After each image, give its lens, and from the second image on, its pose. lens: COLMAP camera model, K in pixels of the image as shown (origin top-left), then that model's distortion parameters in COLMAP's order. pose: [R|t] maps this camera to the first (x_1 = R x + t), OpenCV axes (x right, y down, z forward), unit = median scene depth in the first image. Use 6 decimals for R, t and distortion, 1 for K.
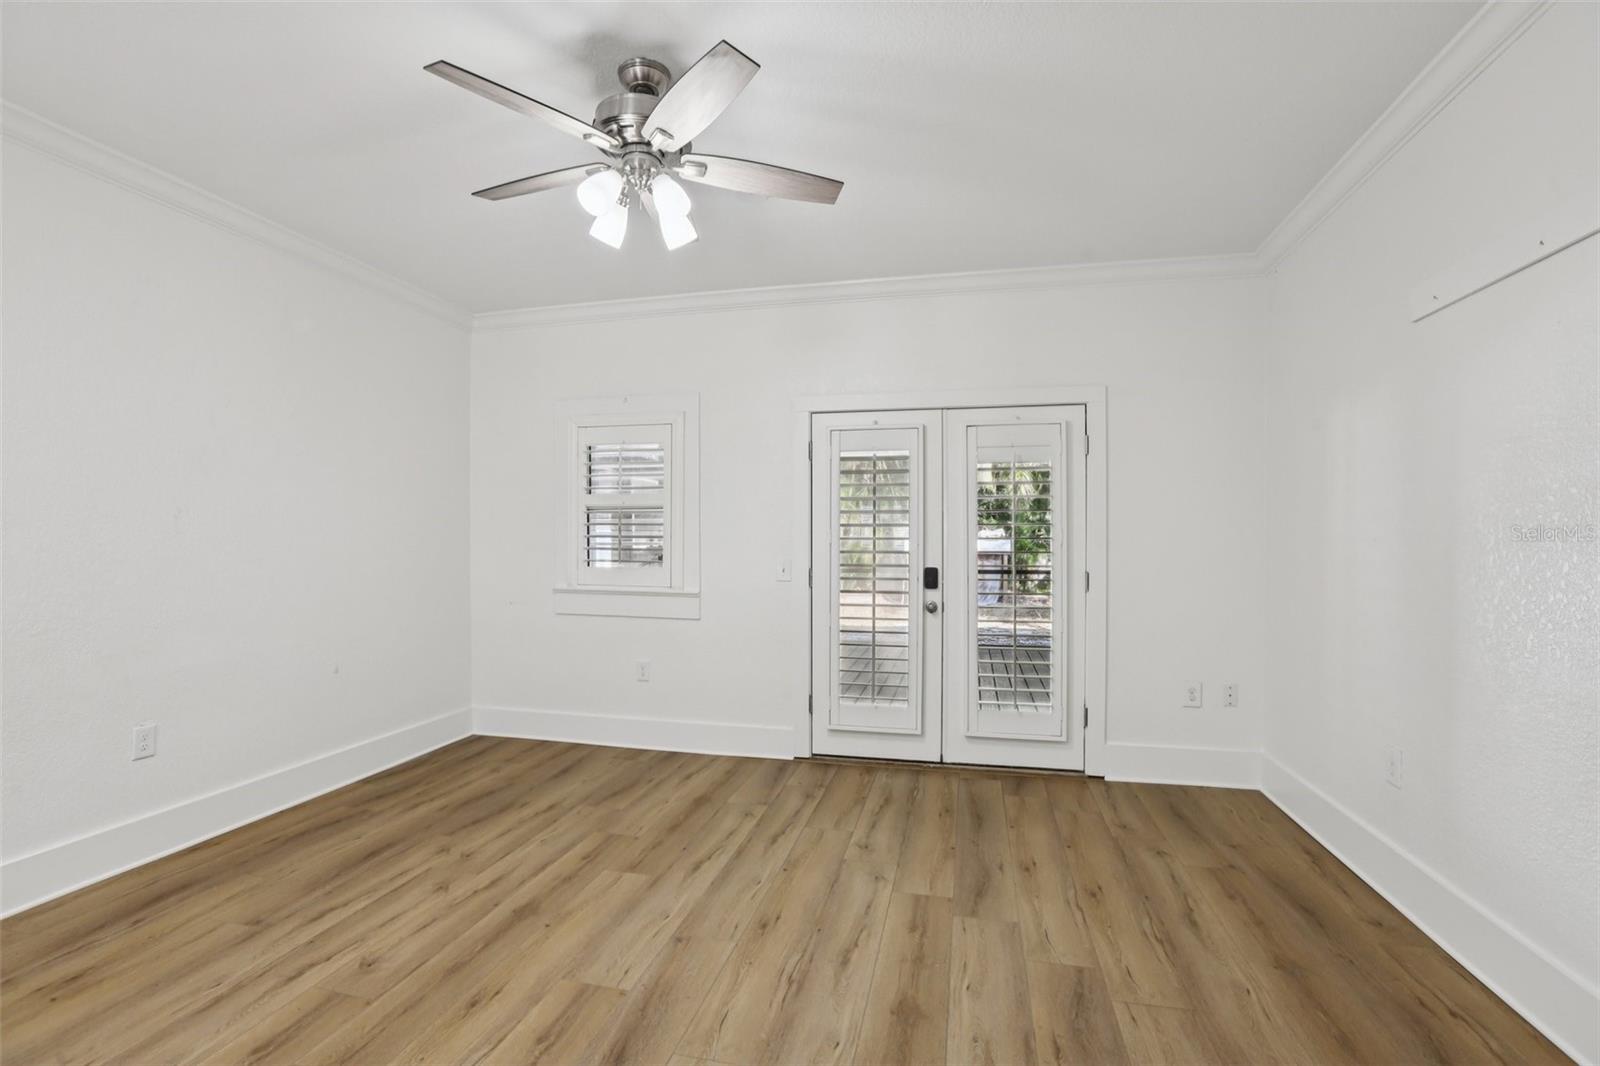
lens RADIAL K [[728.6, 0, 792.9], [0, 728.6, 534.9], [0, 0, 1]] dist [-0.049231, 0.015333]
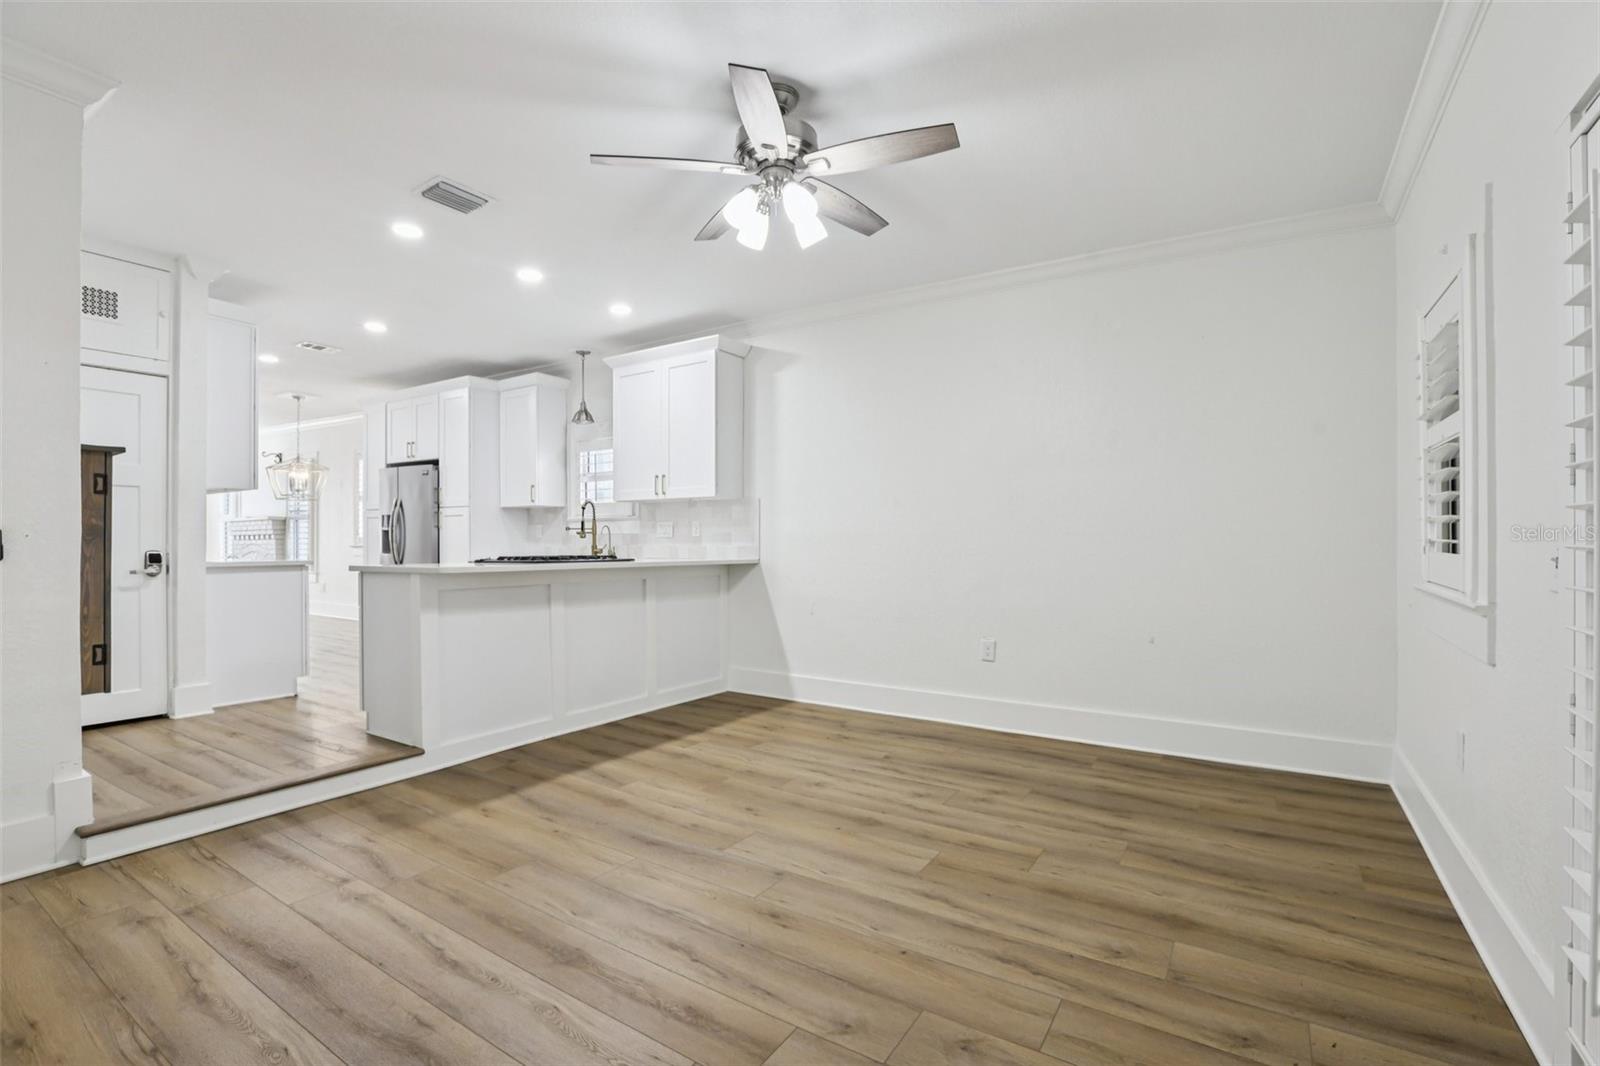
lens RADIAL K [[728.6, 0, 792.3], [0, 728.6, 540.9], [0, 0, 1]] dist [-0.049231, 0.015333]
pose [[-0.342285, 0.001996, -0.939594, 0.574833], [0.003227, 0.999994, 0.000949, 0.046079], [0.939590, -0.002707, -0.342290, 0.945393]]
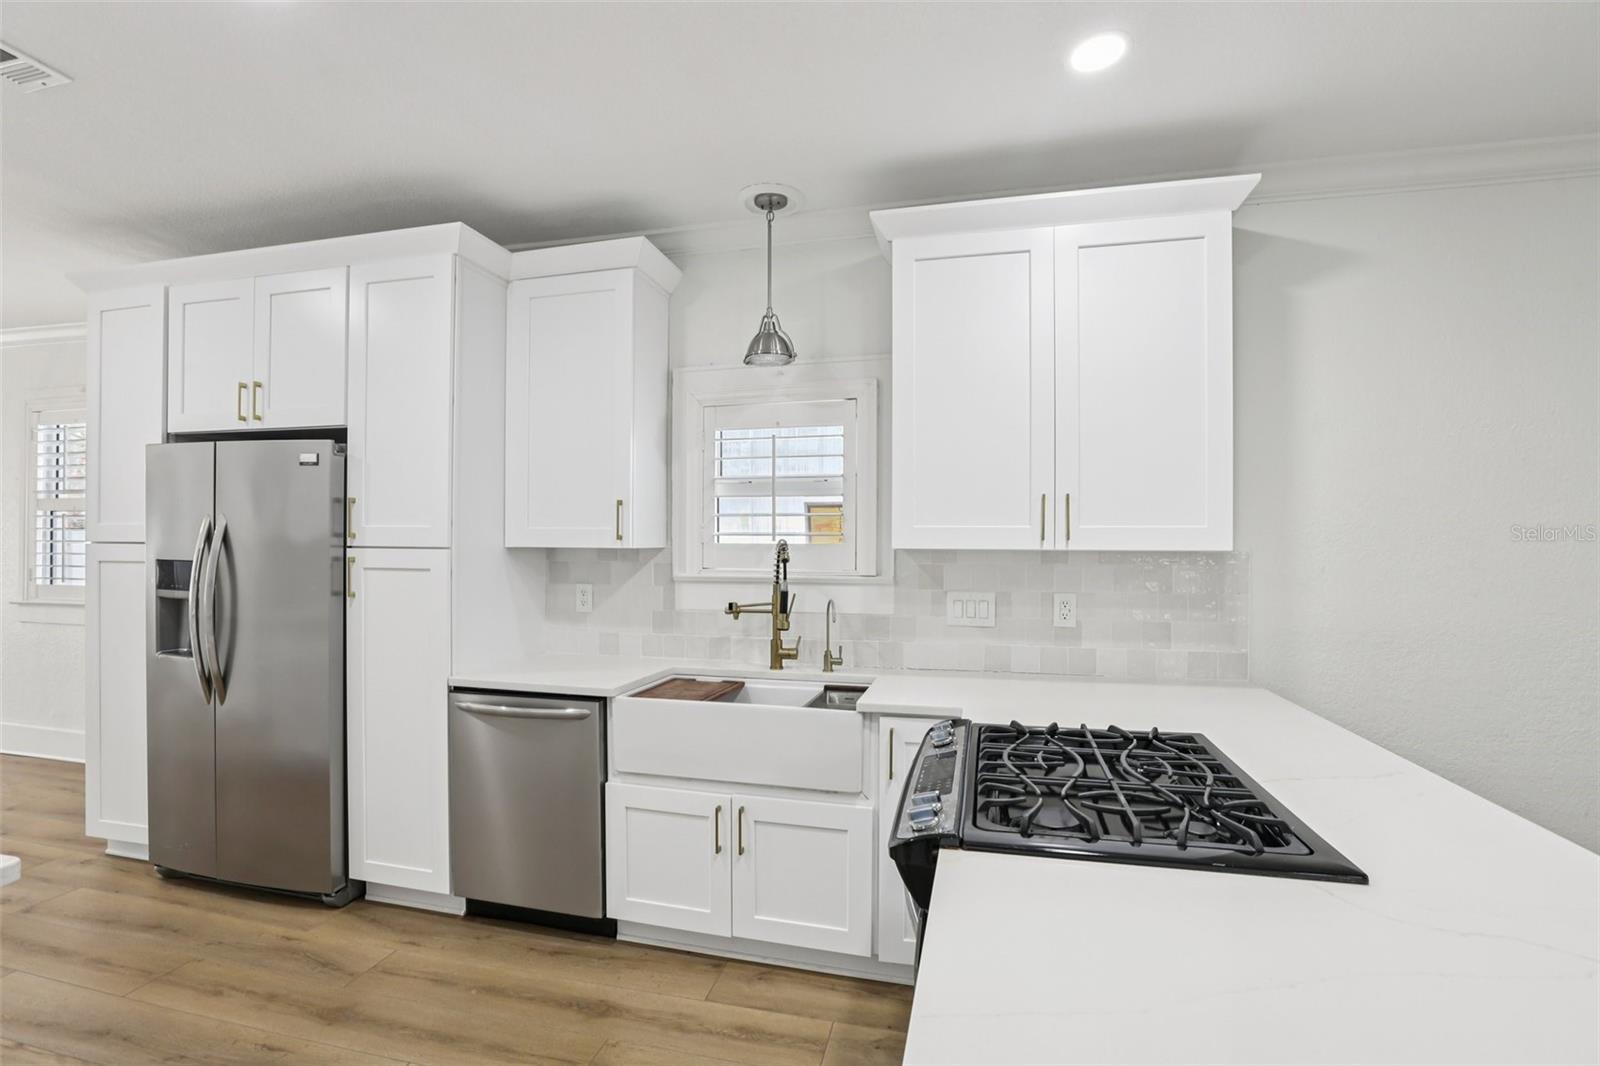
lens RADIAL K [[728.6, 0, 800.1], [0, 728.6, 542.0], [0, 0, 1]] dist [-0.049231, 0.015333]
pose [[-0.014081, -0.004604, -0.999890, -0.151864], [-0.004859, 0.999978, -0.004536, -0.049135], [0.999889, 0.004794, -0.014103, -0.110426]]
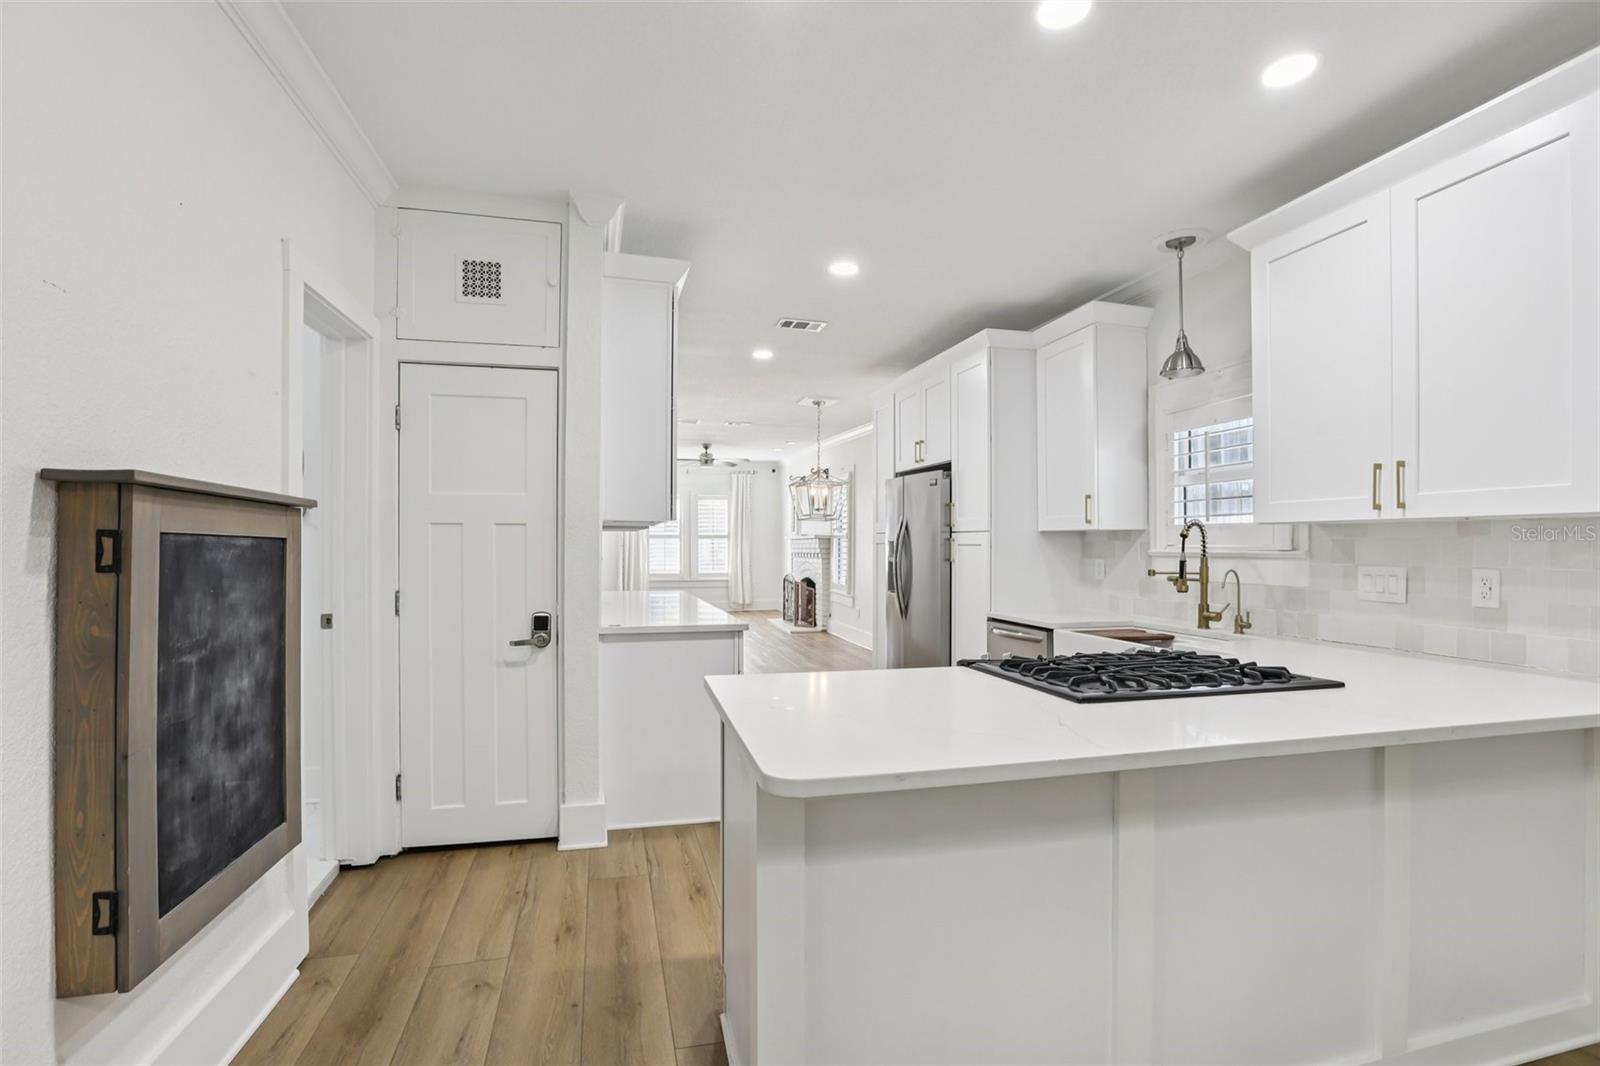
lens RADIAL K [[728.6, 0, 795.1], [0, 728.6, 546.7], [0, 0, 1]] dist [-0.049231, 0.015333]
pose [[-0.886846, 0.001256, -0.462063, -0.043769], [-0.000529, 0.999993, 0.003734, -0.022698], [0.462065, 0.003556, -0.886839, 0.449750]]
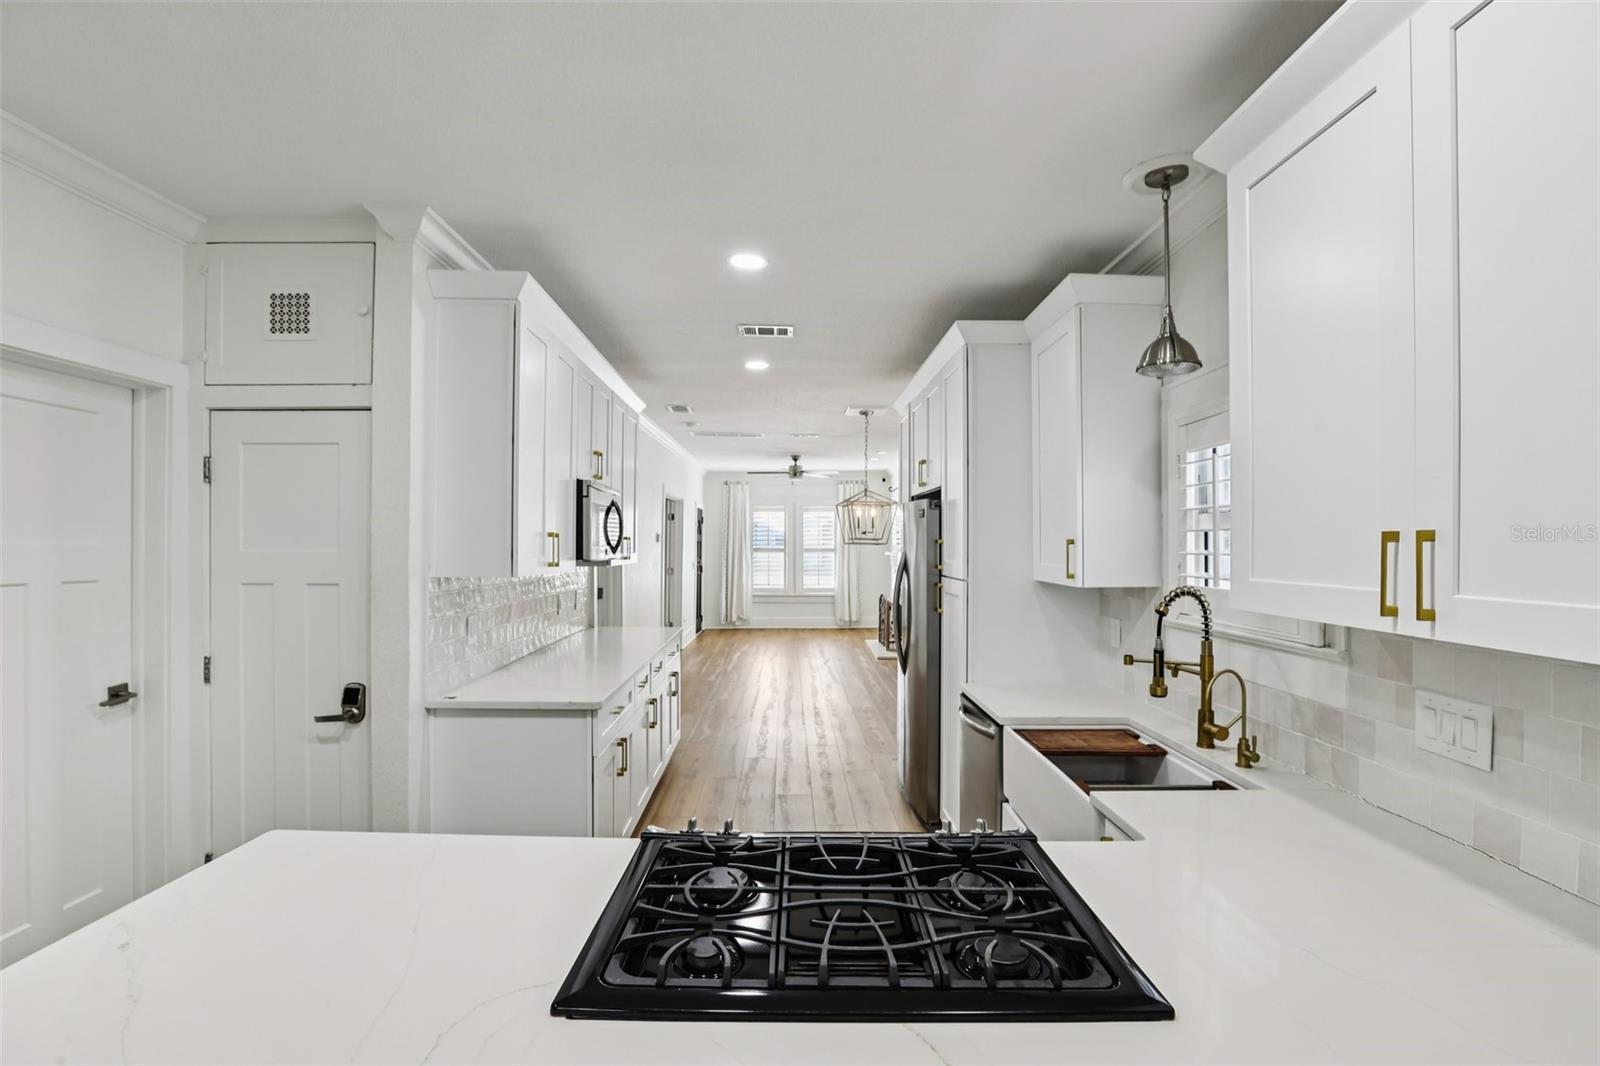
lens RADIAL K [[728.6, 0, 797.4], [0, 728.6, 543.5], [0, 0, 1]] dist [-0.049231, 0.015333]
pose [[-0.971295, -0.002586, -0.237865, -0.460845], [-0.002433, 0.999997, -0.000940, -0.091632], [0.237867, -0.000335, -0.971298, 0.389388]]
